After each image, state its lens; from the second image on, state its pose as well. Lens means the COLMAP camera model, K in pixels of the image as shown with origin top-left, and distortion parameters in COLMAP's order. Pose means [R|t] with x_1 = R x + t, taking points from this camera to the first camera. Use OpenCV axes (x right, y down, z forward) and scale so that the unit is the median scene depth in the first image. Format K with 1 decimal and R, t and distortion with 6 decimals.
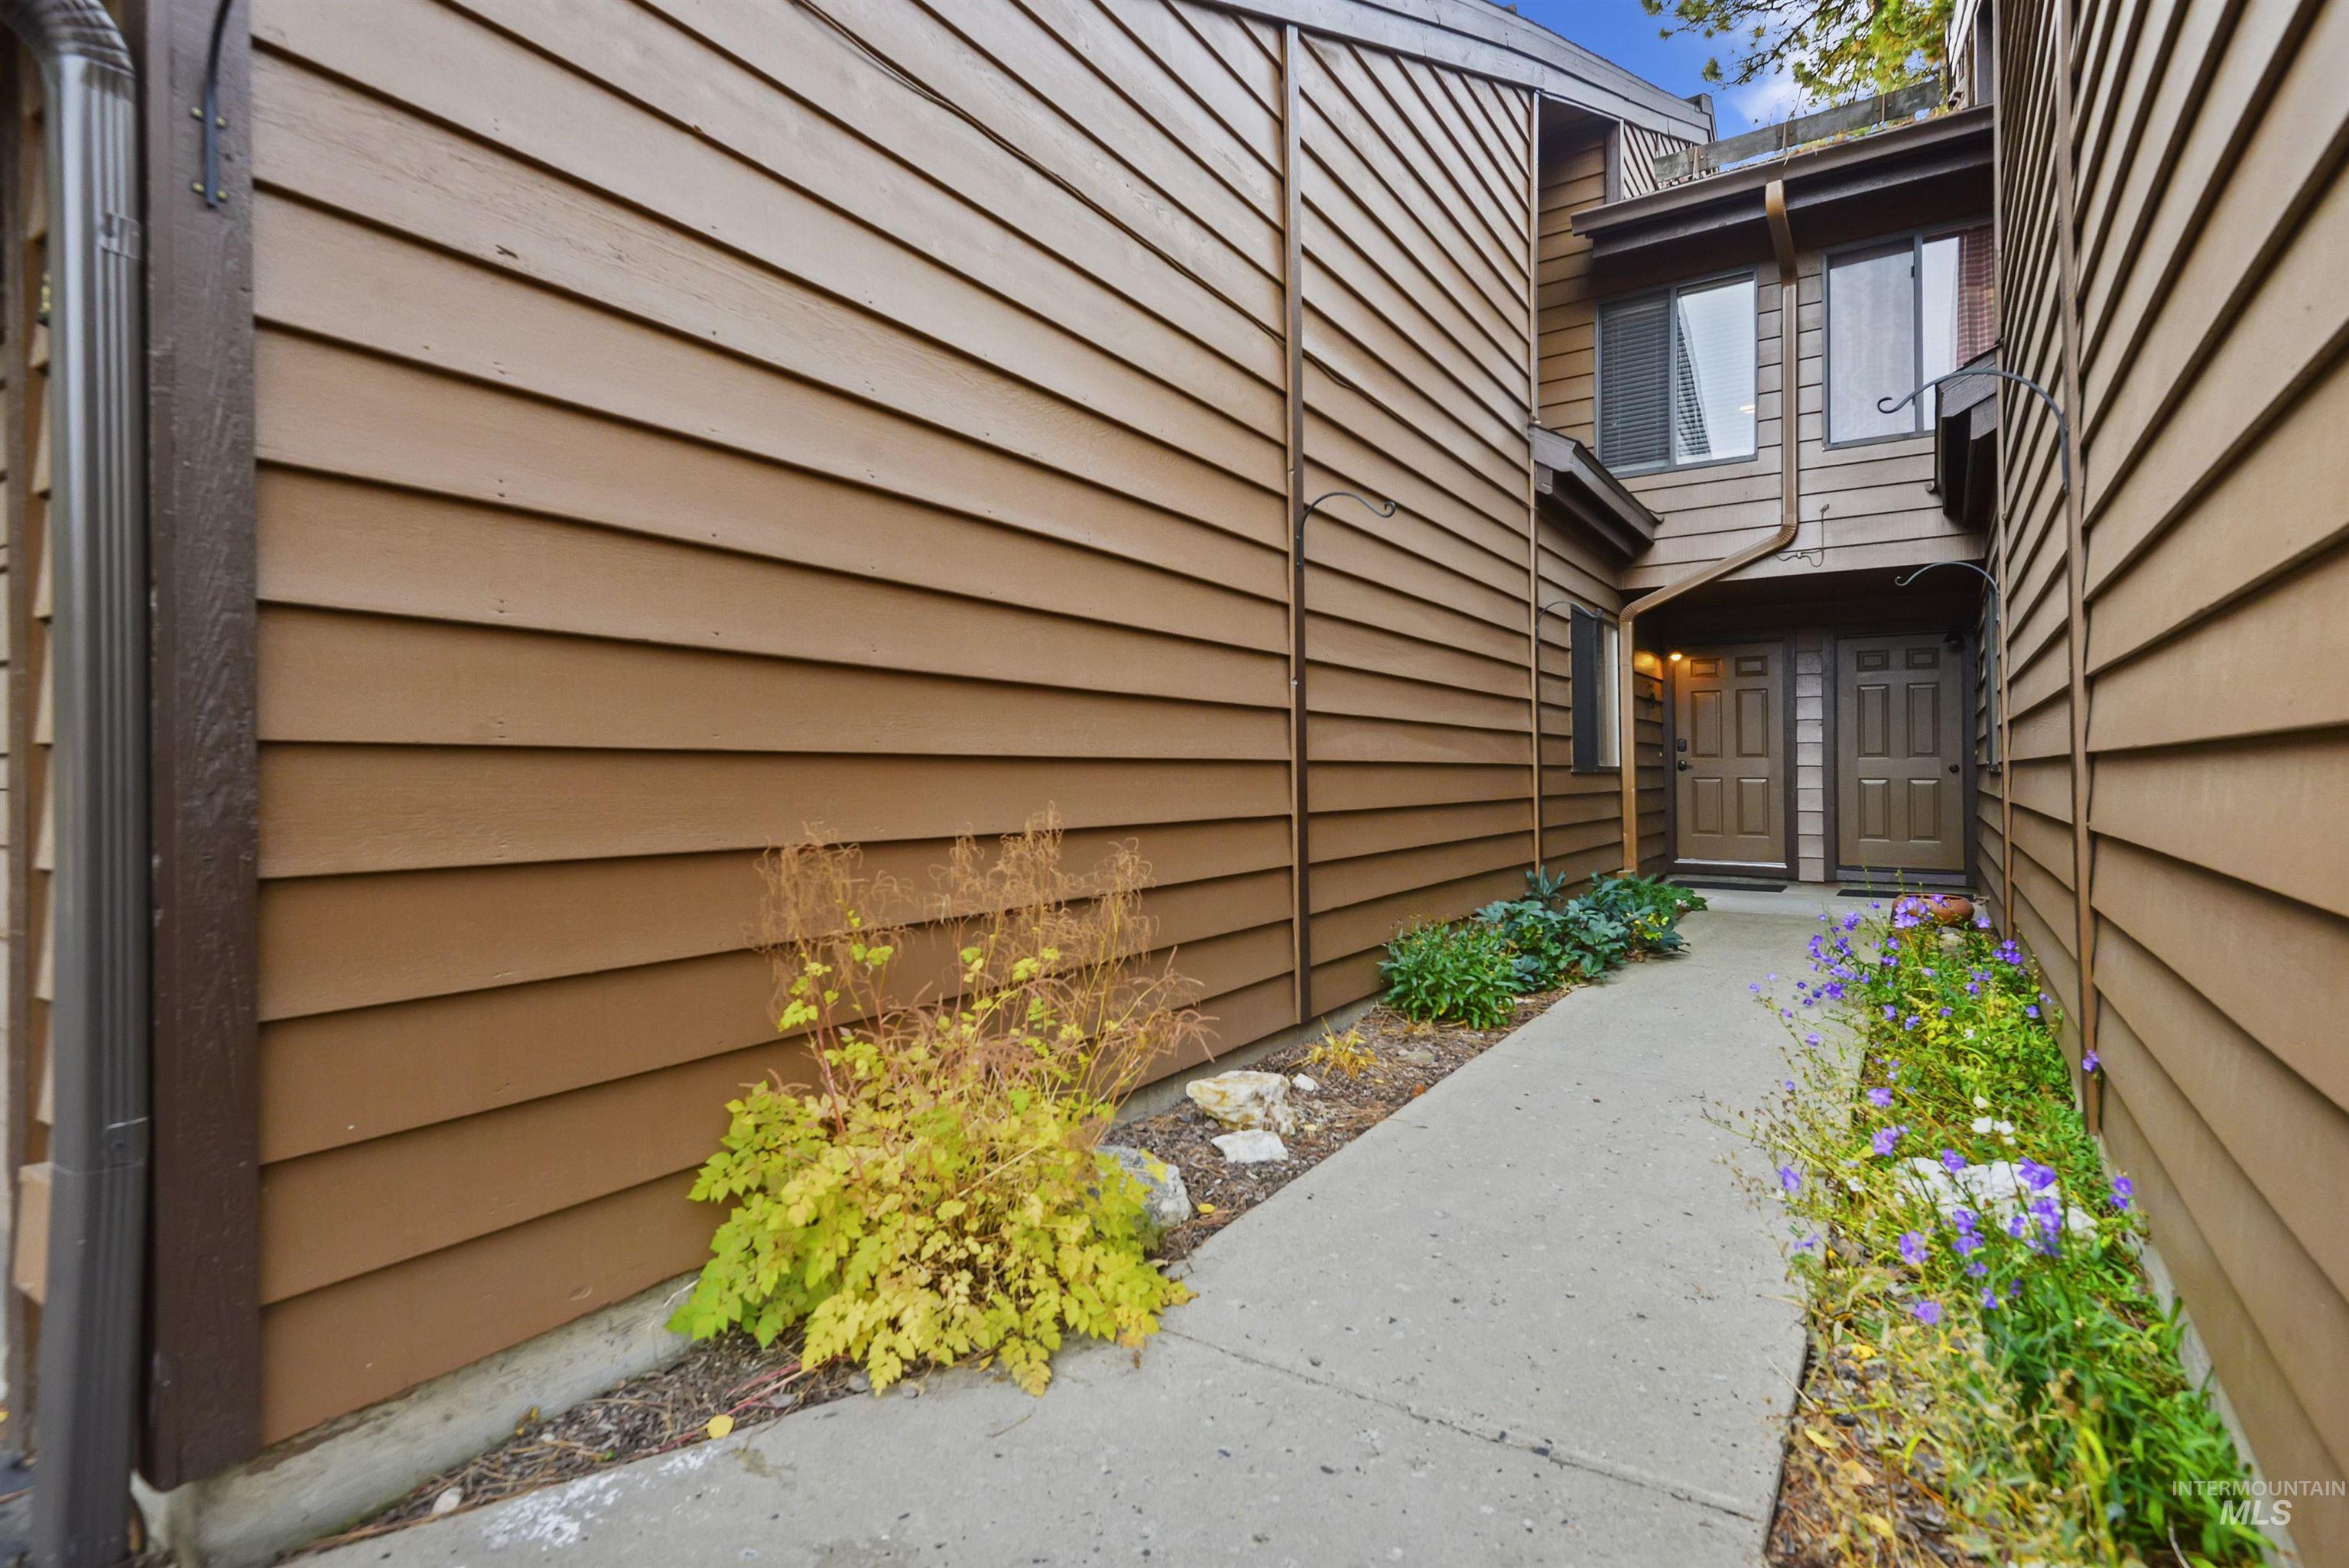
lens RADIAL K [[1135.2, 0, 1167.7], [0, 1135.2, 780.6], [0, 0, 1]] dist [0.023172, -0.002979]
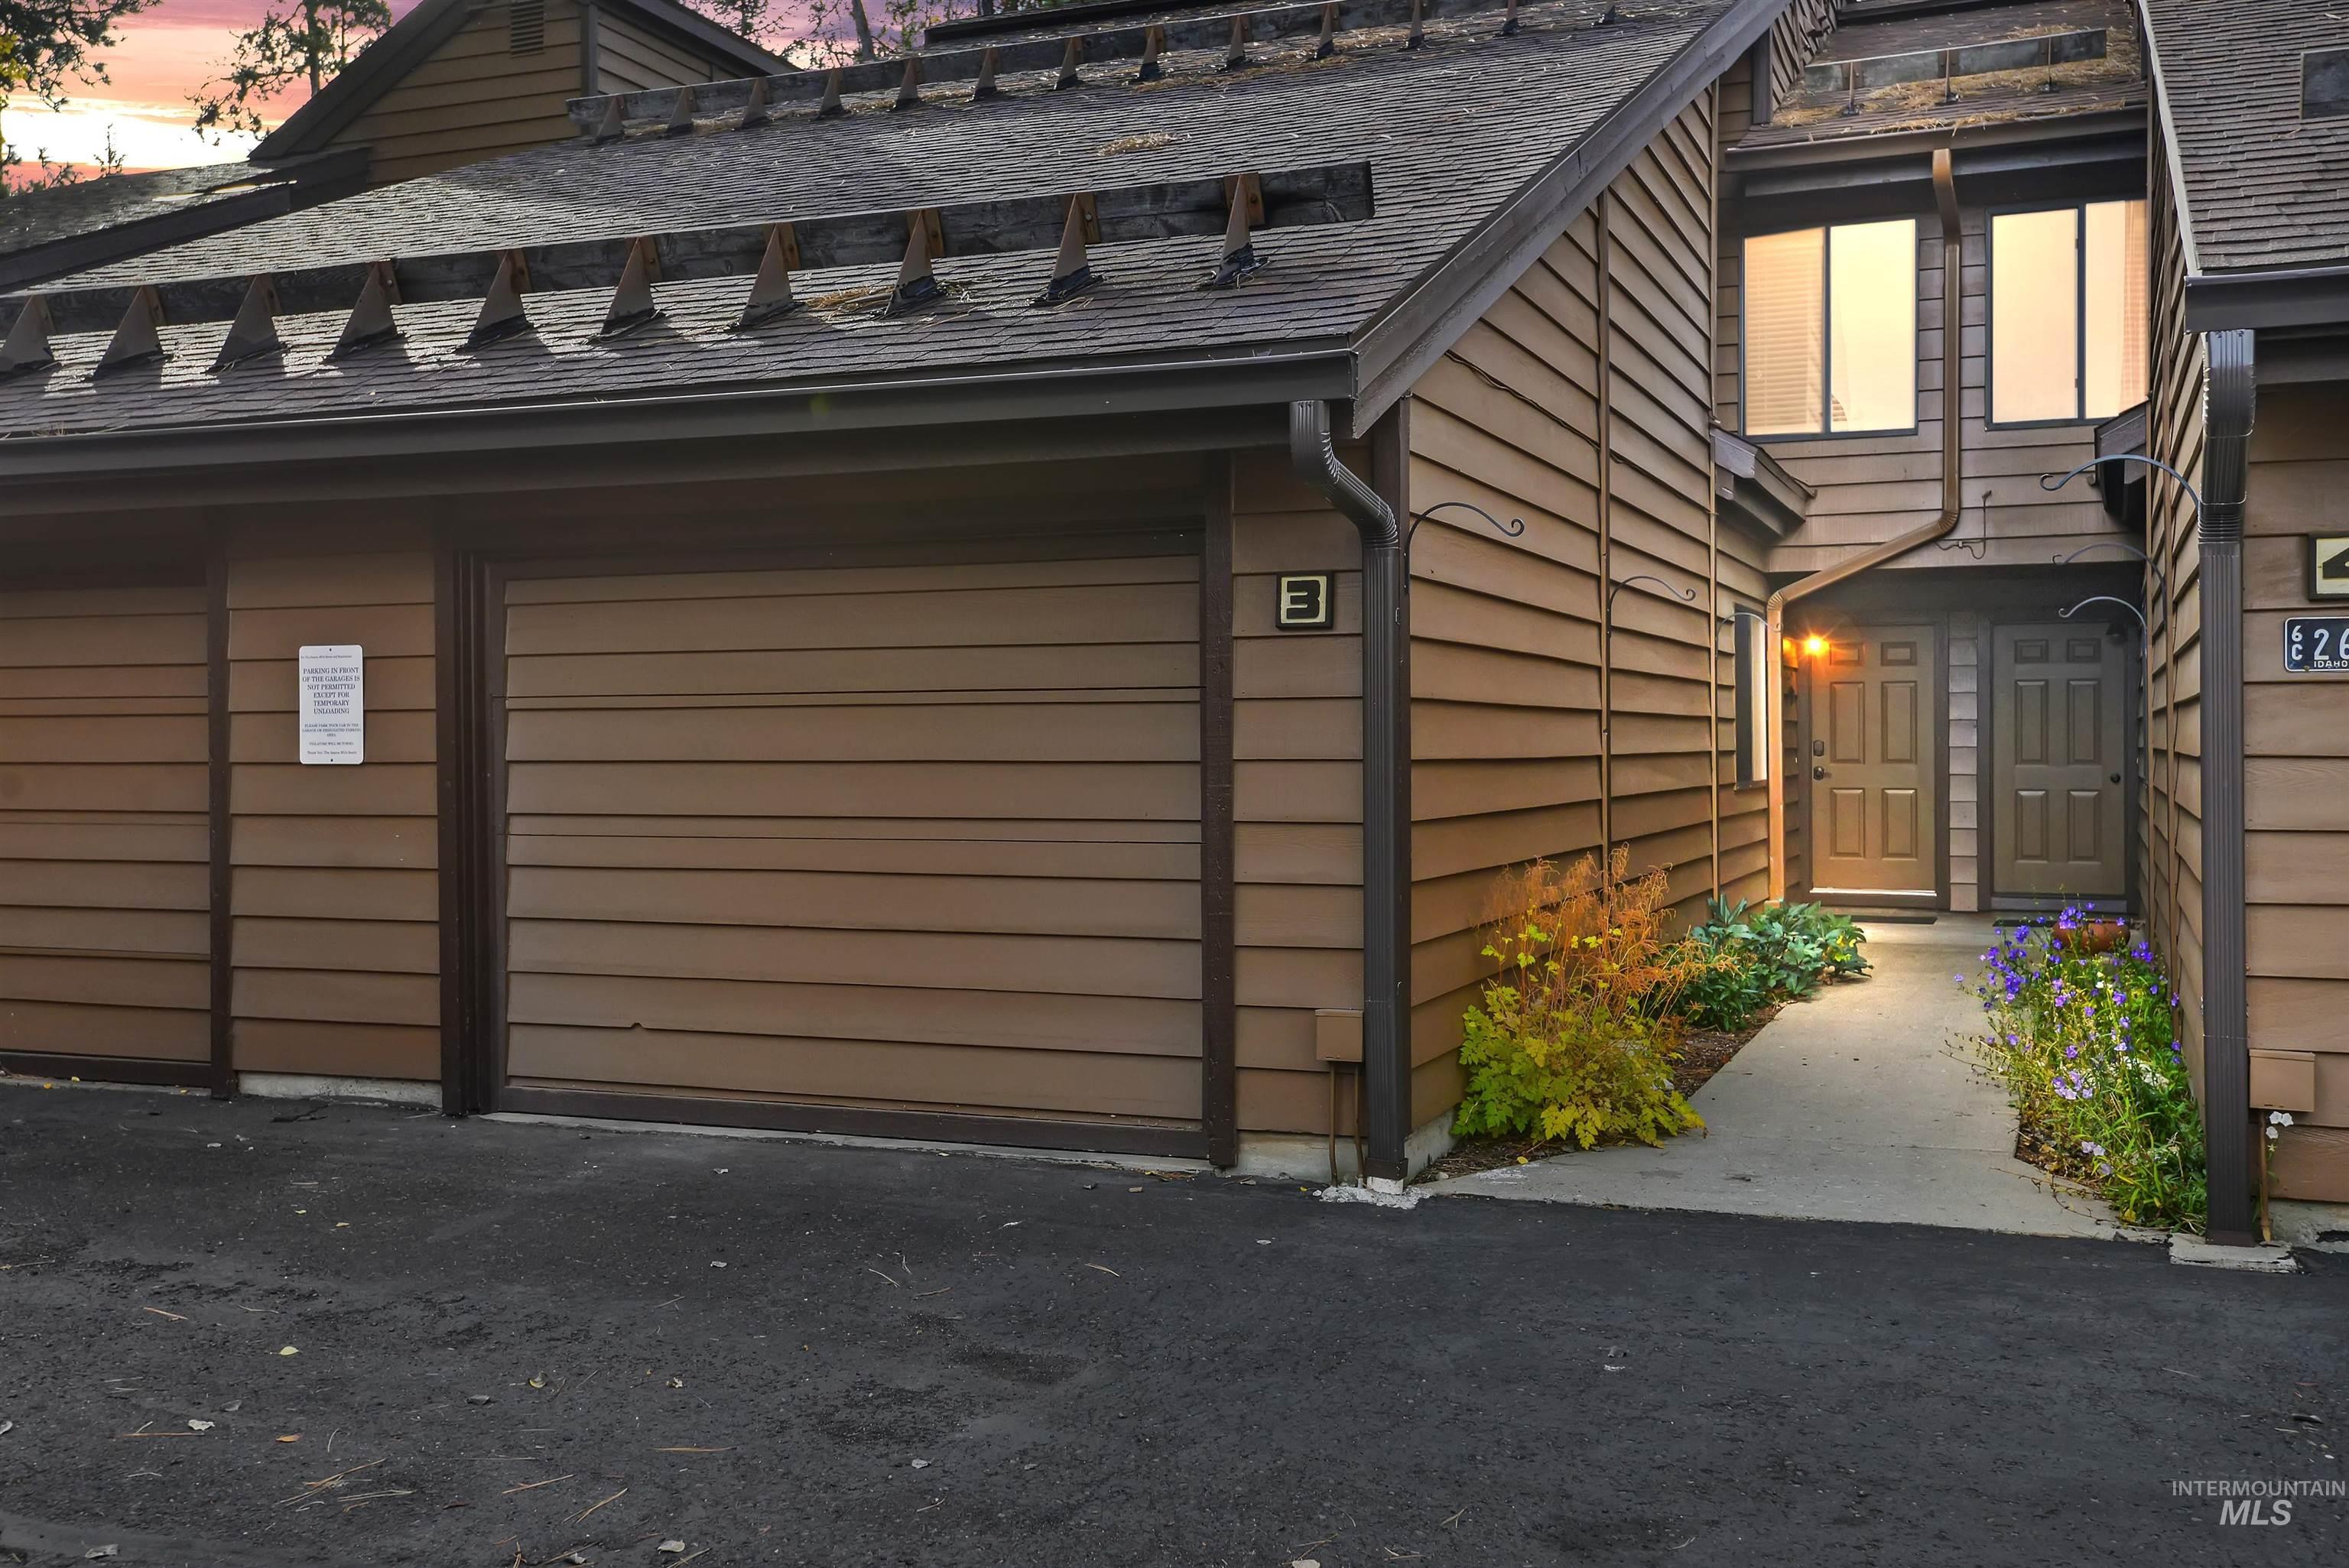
lens RADIAL K [[2323.1, 0, 1175.0], [0, 2323.1, 778.8], [0, 0, 1]] dist [0.058073, 0.000000]
pose [[0.977936, -0.000702, 0.208902, -0.429041], [-0.001763, 0.999931, 0.011615, -0.033679], [-0.208896, -0.011727, 0.977868, -0.660457]]
